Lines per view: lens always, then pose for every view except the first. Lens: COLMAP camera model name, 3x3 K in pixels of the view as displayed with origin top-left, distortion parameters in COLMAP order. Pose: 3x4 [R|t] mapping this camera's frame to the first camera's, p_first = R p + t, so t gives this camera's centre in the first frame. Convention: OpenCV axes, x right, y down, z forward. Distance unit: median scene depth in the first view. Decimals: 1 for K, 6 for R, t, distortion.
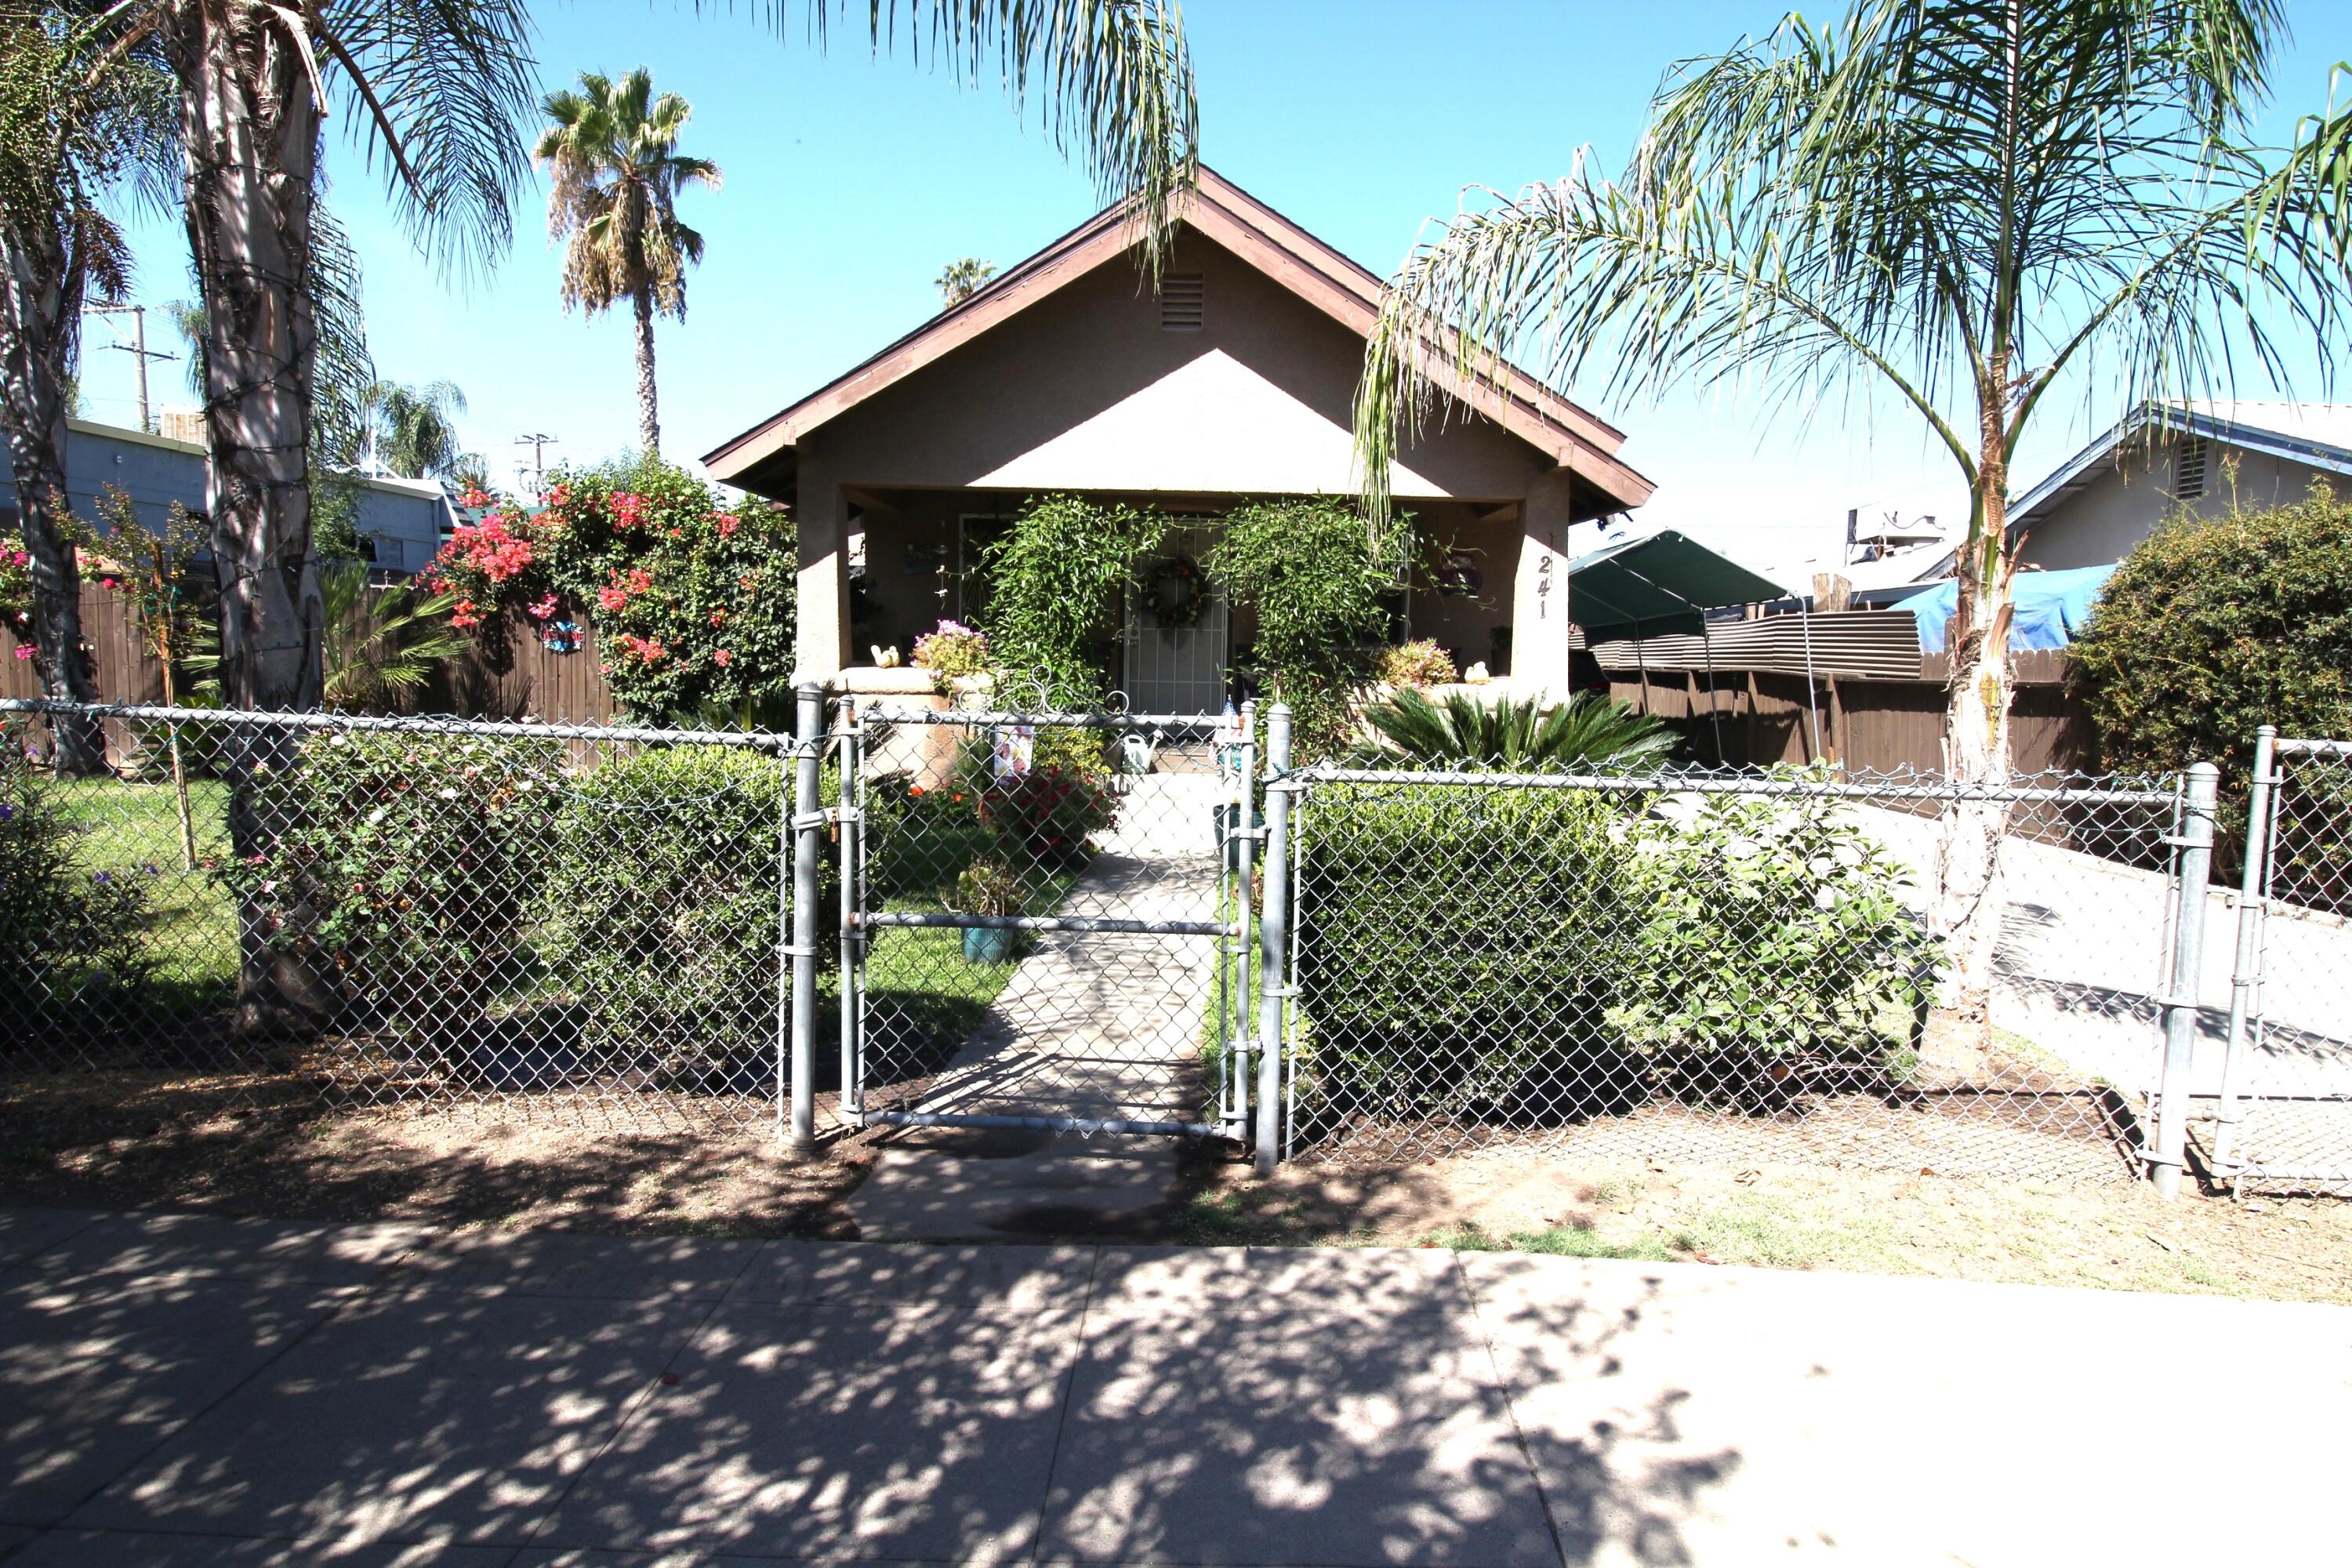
lens RADIAL K [[1333.7, 0, 1173.2], [0, 1333.7, 770.9], [0, 0, 1]] dist [0.012598, -0.015216]
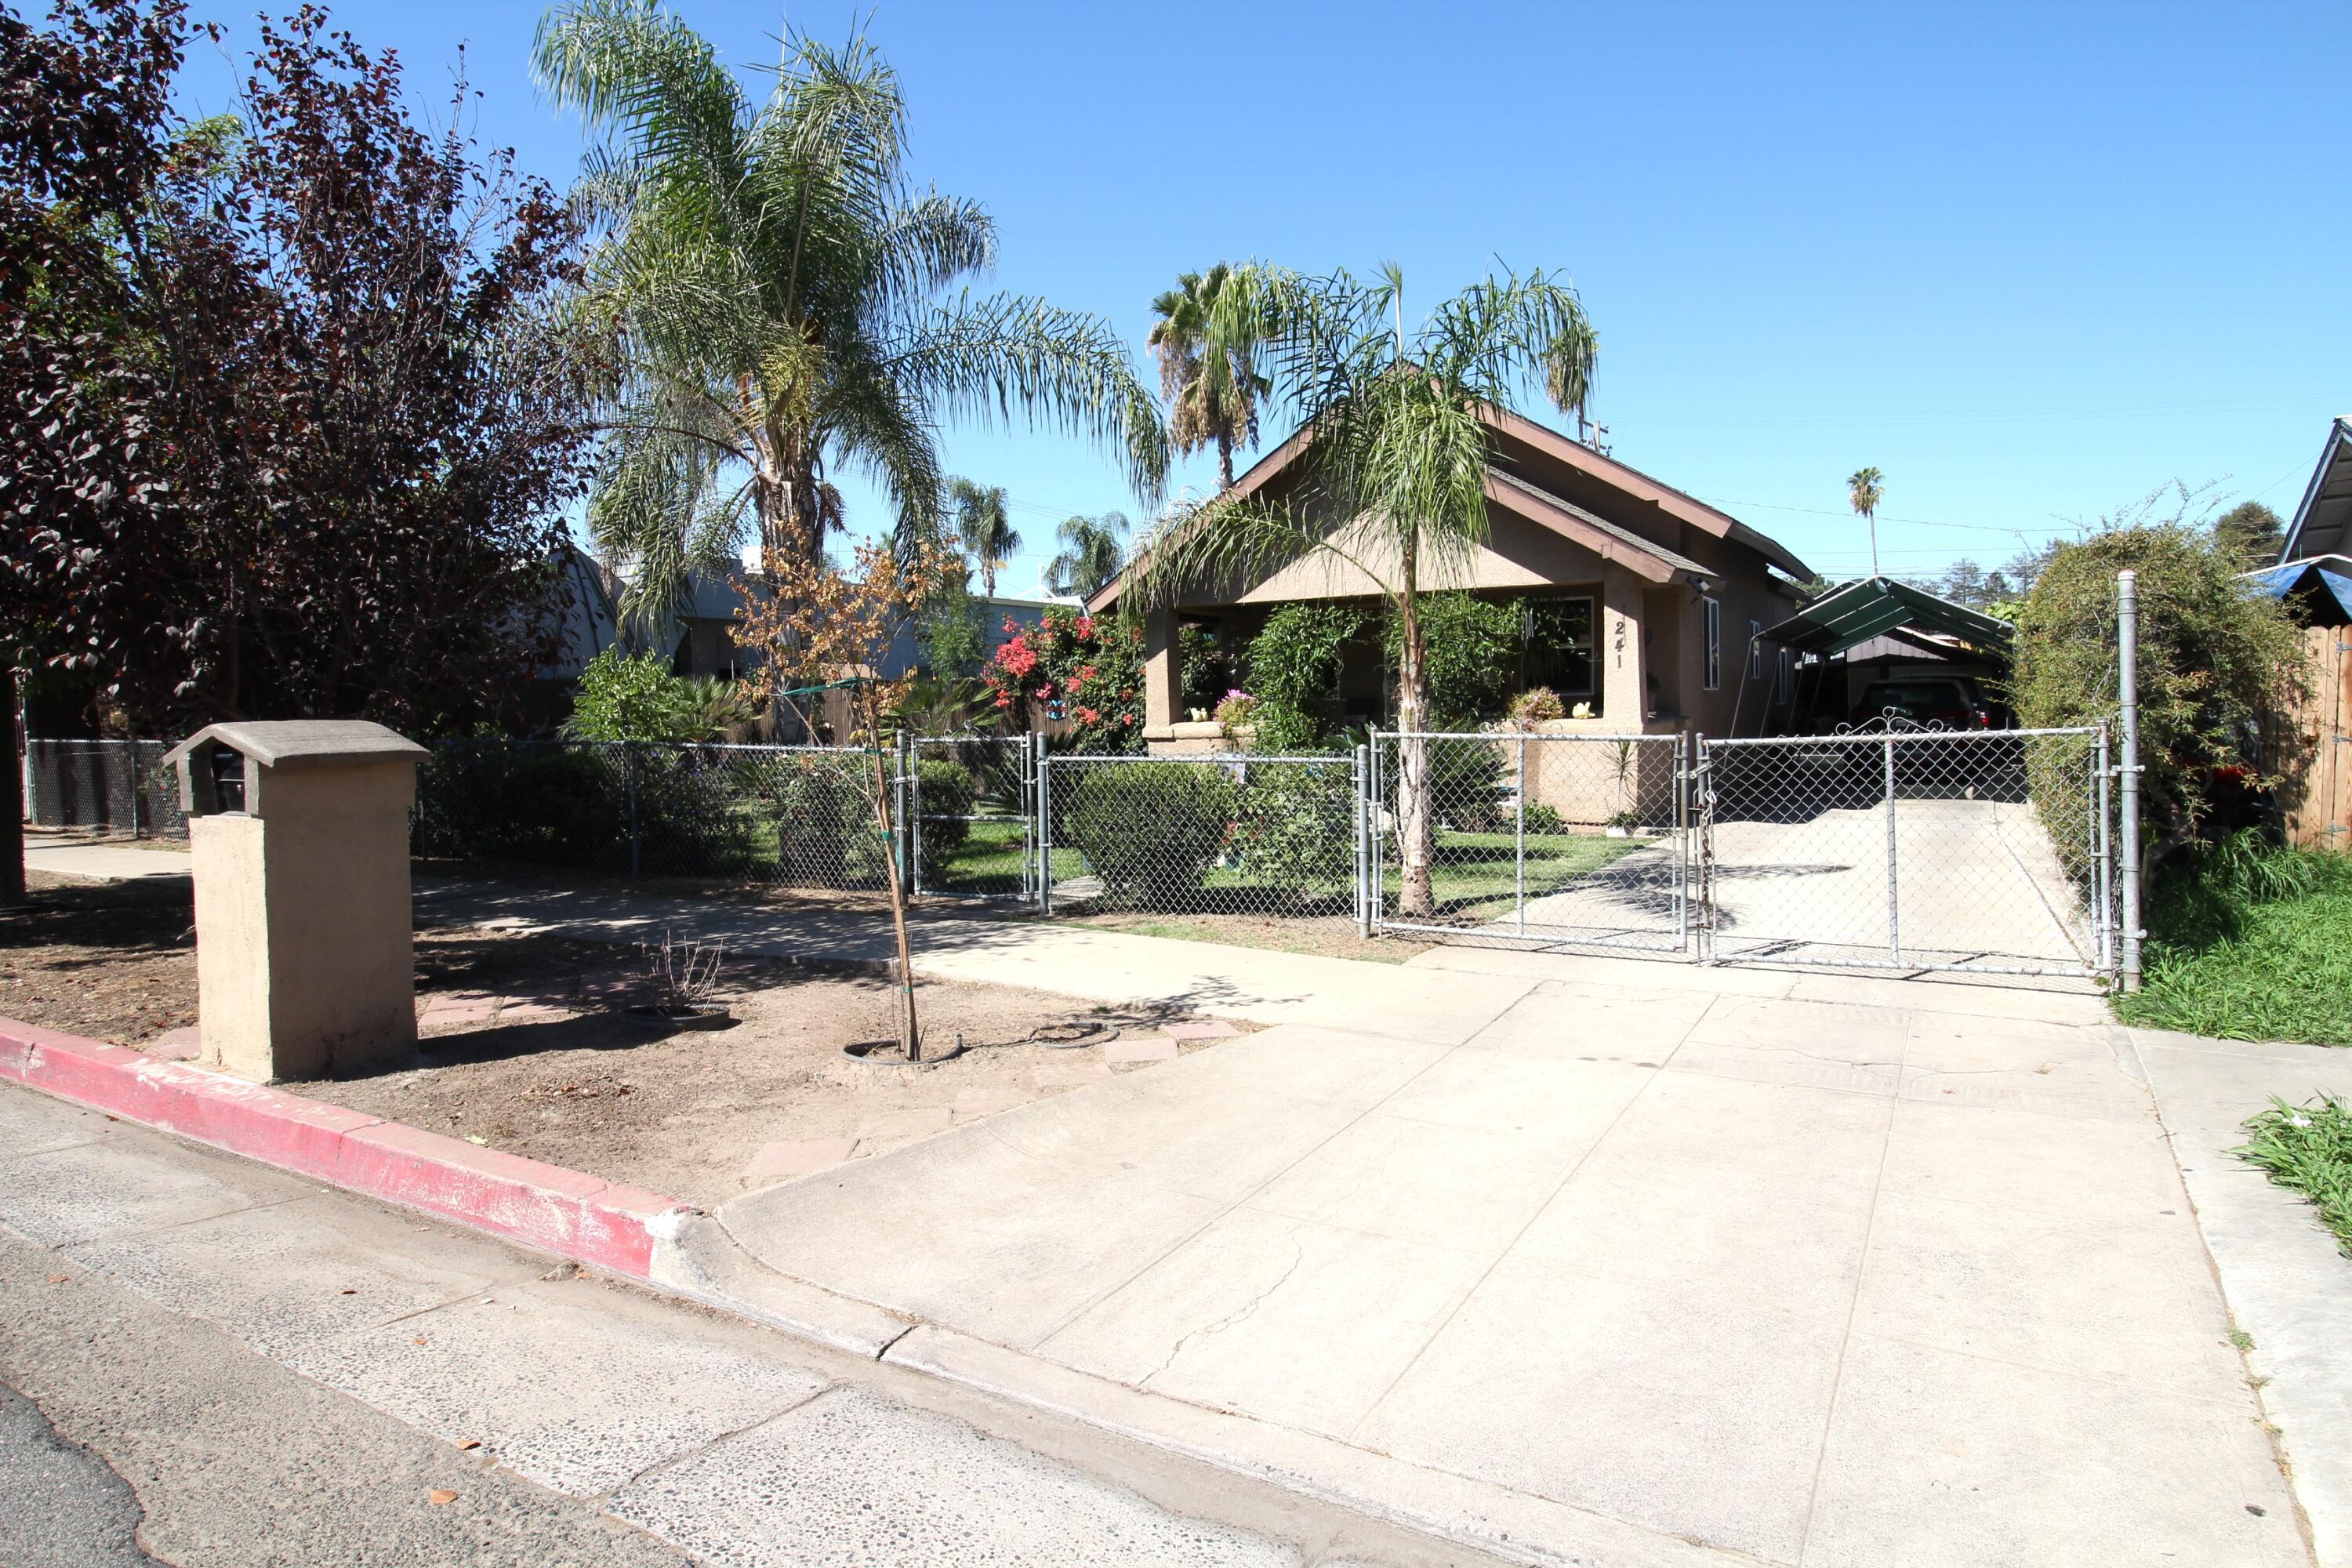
lens RADIAL K [[1333.7, 0, 1178.9], [0, 1333.7, 788.7], [0, 0, 1]] dist [0.012598, -0.015216]
pose [[0.875607, -0.011126, -0.482896, 0.462992], [-0.002001, 0.999643, -0.026661, 0.038005], [0.483020, 0.024311, 0.875272, -0.334447]]
